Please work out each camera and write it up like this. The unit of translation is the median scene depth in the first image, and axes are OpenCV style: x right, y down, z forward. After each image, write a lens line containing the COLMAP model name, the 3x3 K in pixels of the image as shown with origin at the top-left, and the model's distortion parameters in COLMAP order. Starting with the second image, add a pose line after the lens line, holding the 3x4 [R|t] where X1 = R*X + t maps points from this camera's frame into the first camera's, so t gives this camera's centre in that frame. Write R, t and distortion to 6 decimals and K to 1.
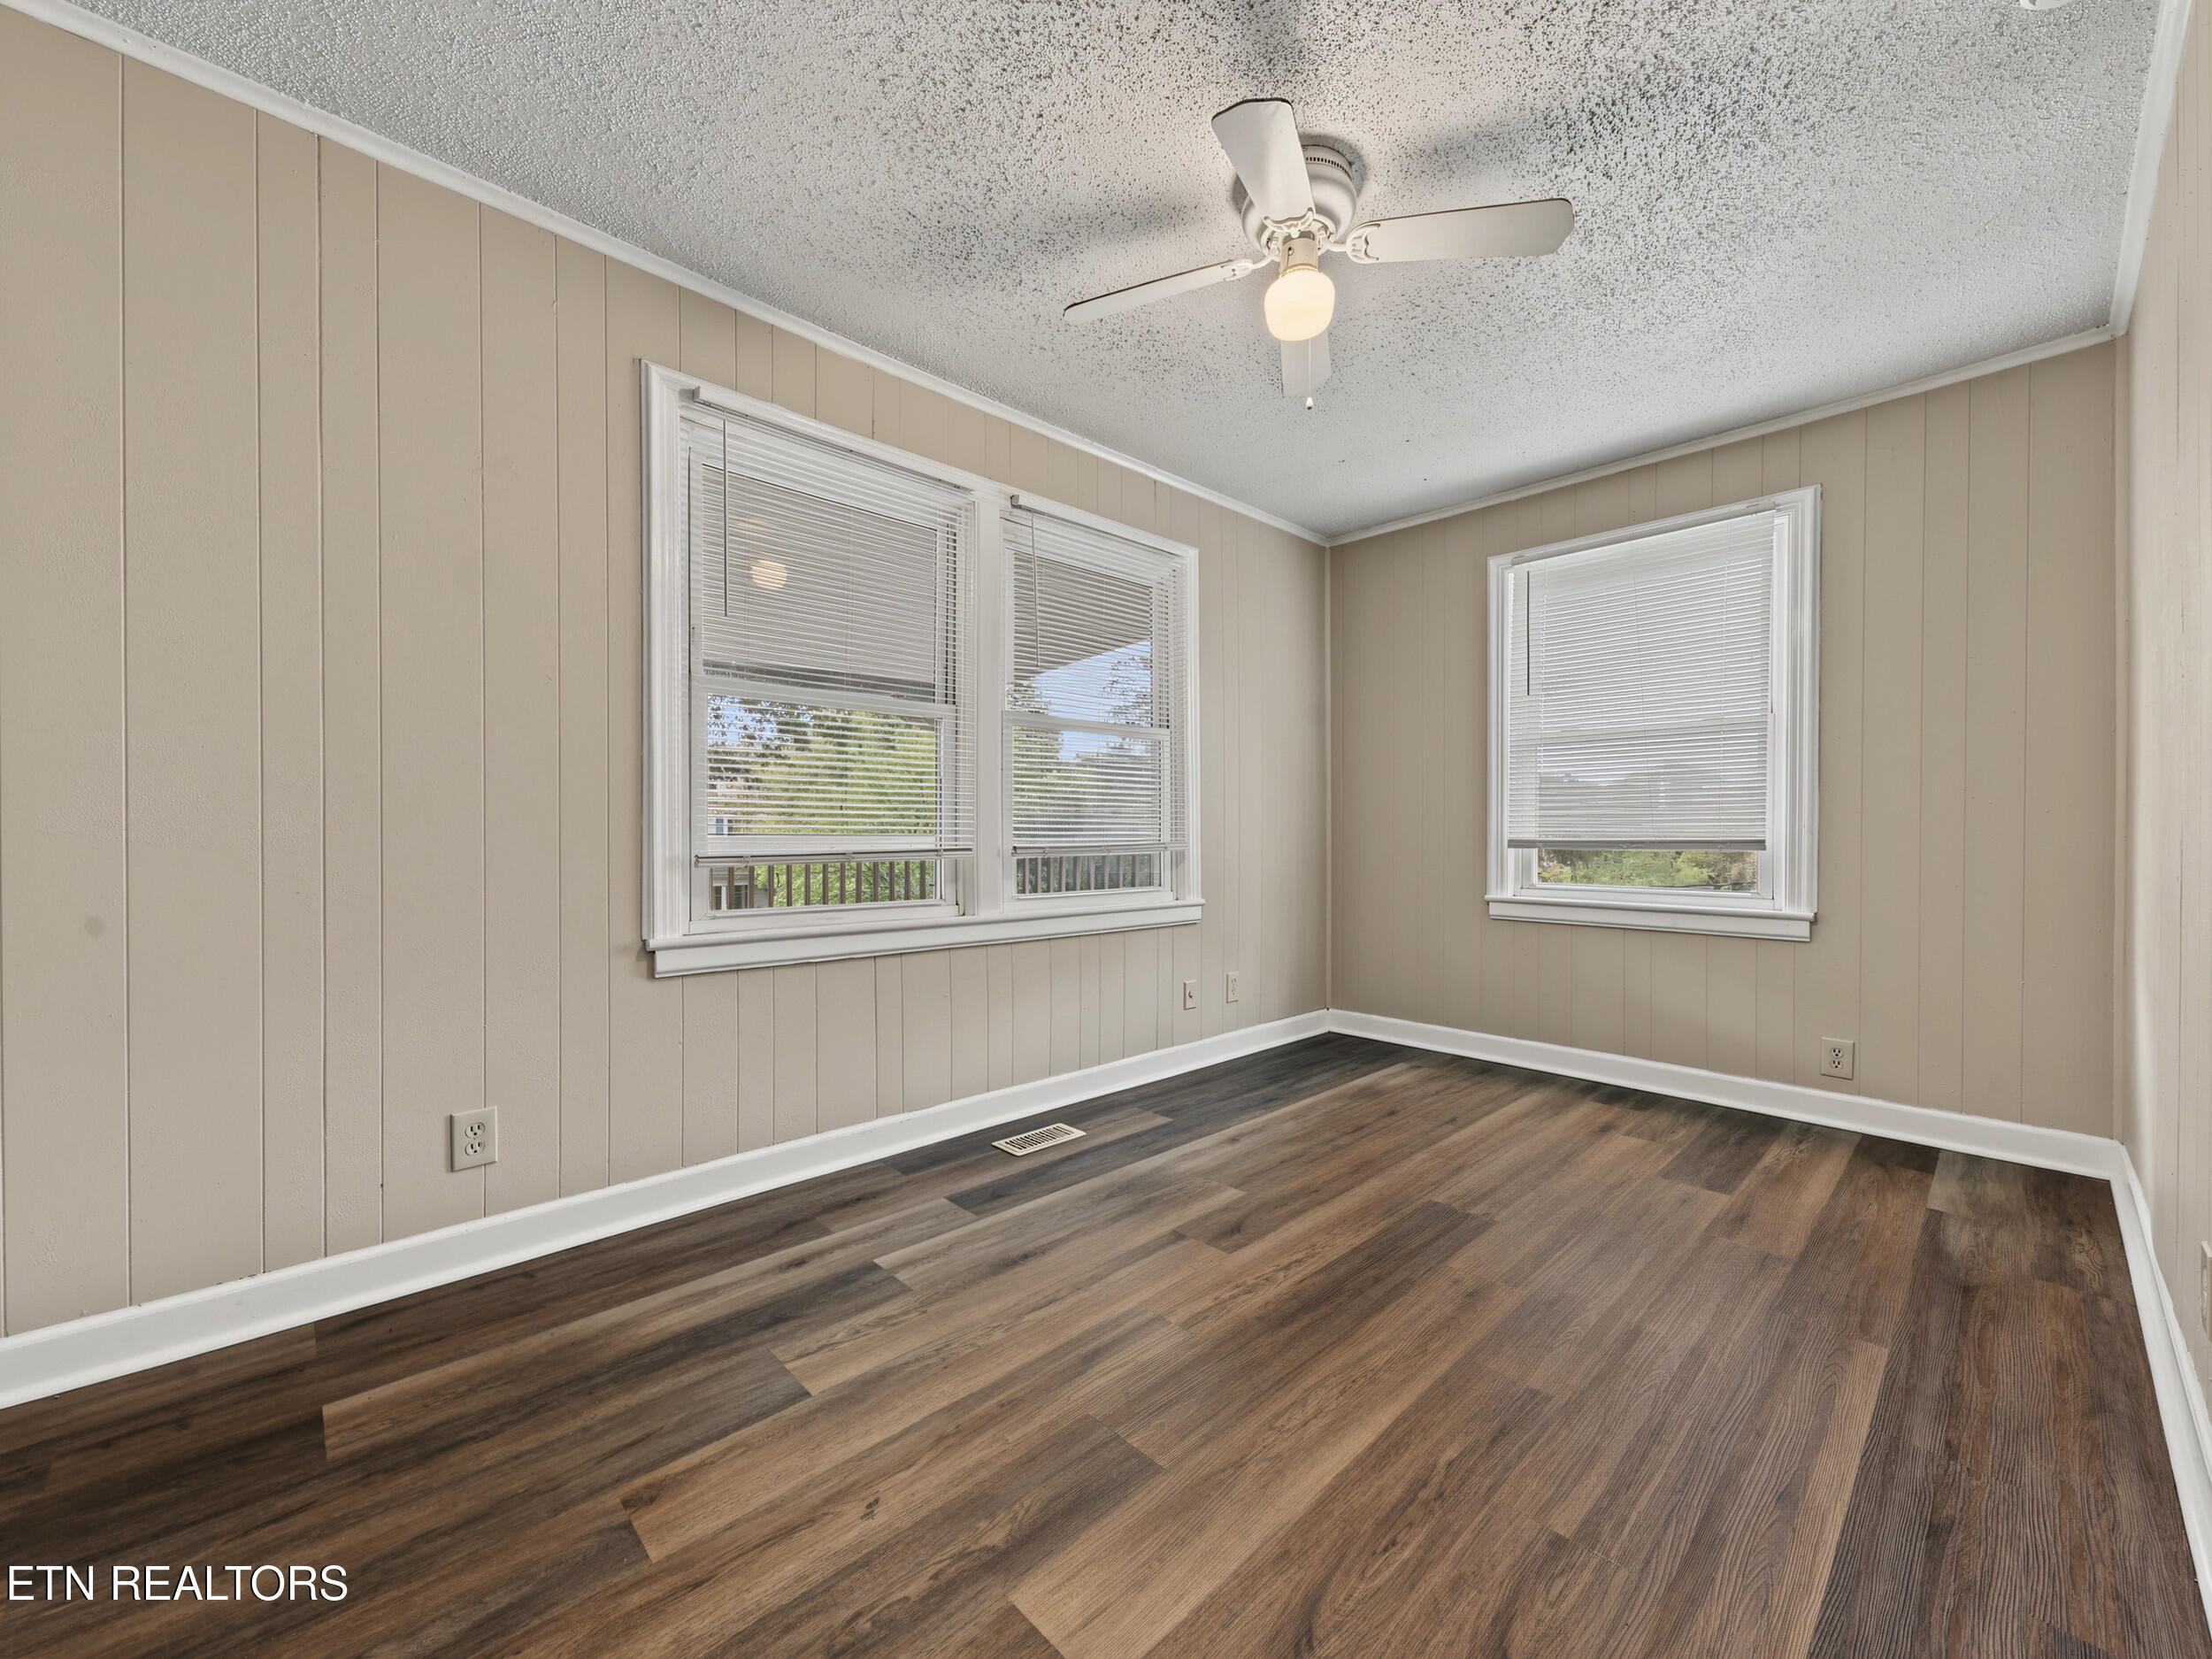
lens RADIAL K [[876.5, 0, 1096.6], [0, 876.5, 833.5], [0, 0, 1]] dist [-0.014206, 0.008037]
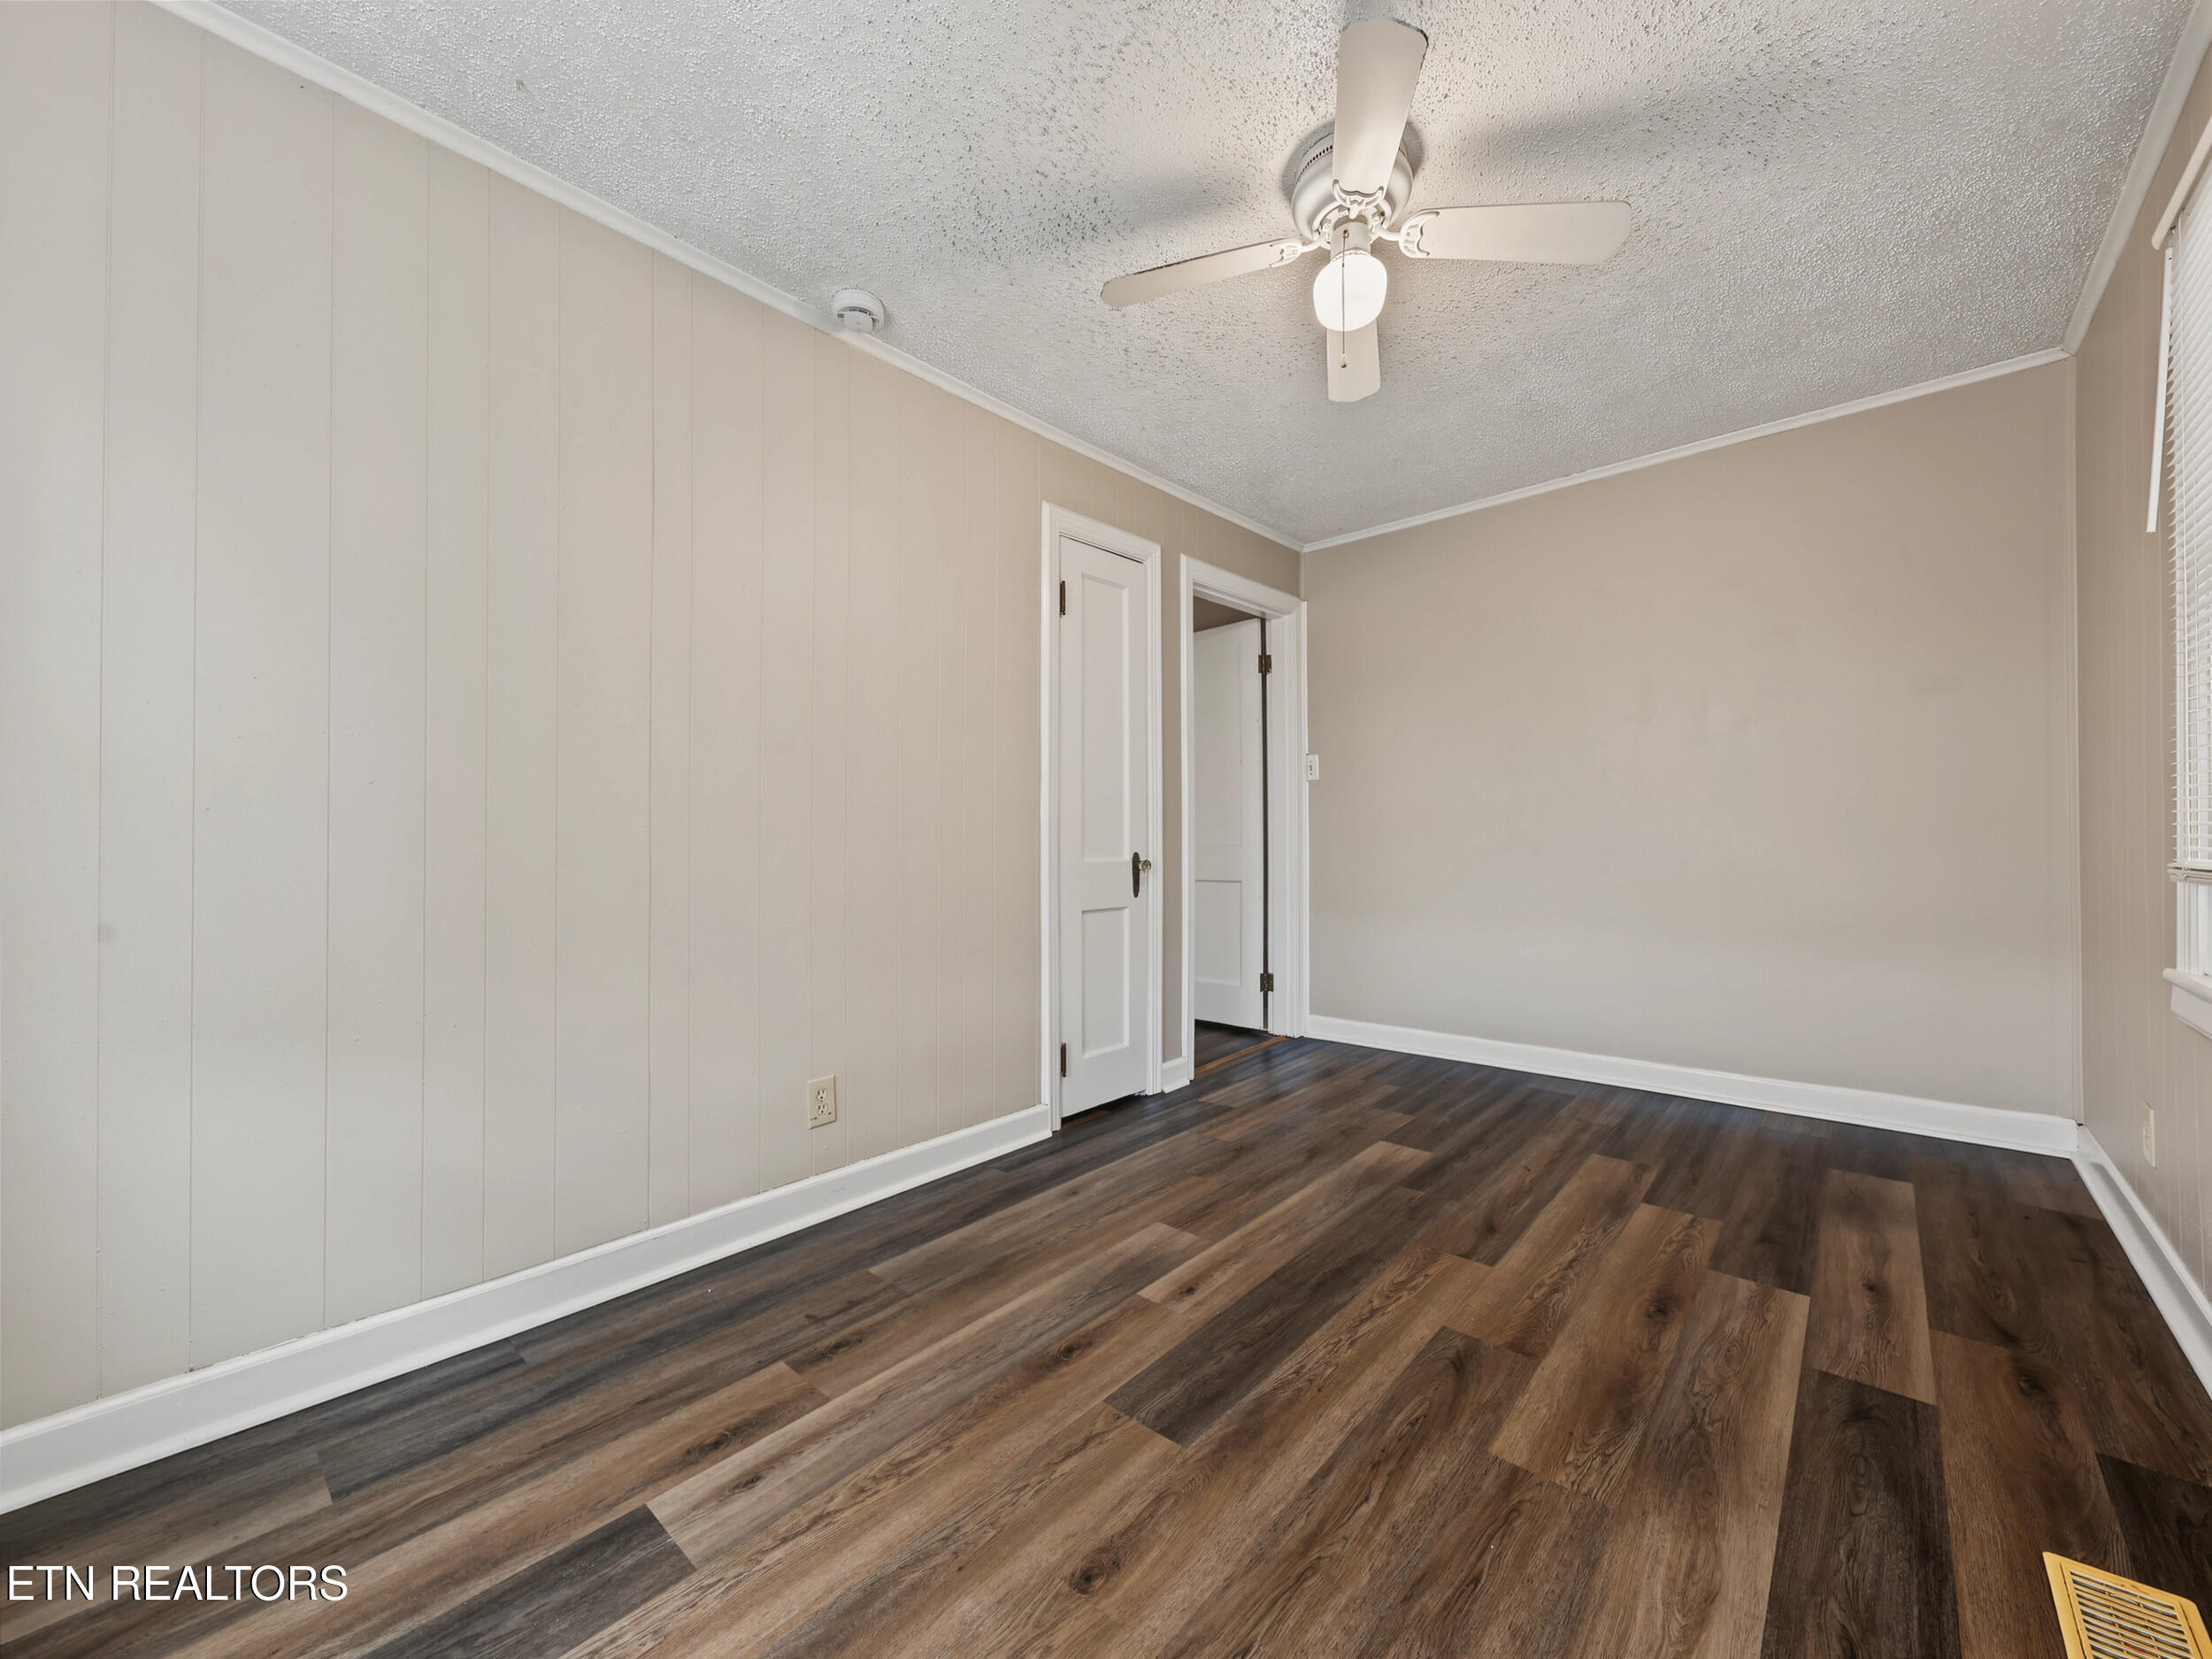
lens RADIAL K [[876.5, 0, 1096.6], [0, 876.5, 833.5], [0, 0, 1]] dist [-0.014206, 0.008037]
pose [[-0.996372, 0.006788, -0.084839, 0.584443], [0.006414, 0.999969, 0.004673, -0.012042], [0.084868, 0.004112, -0.996384, 1.893986]]
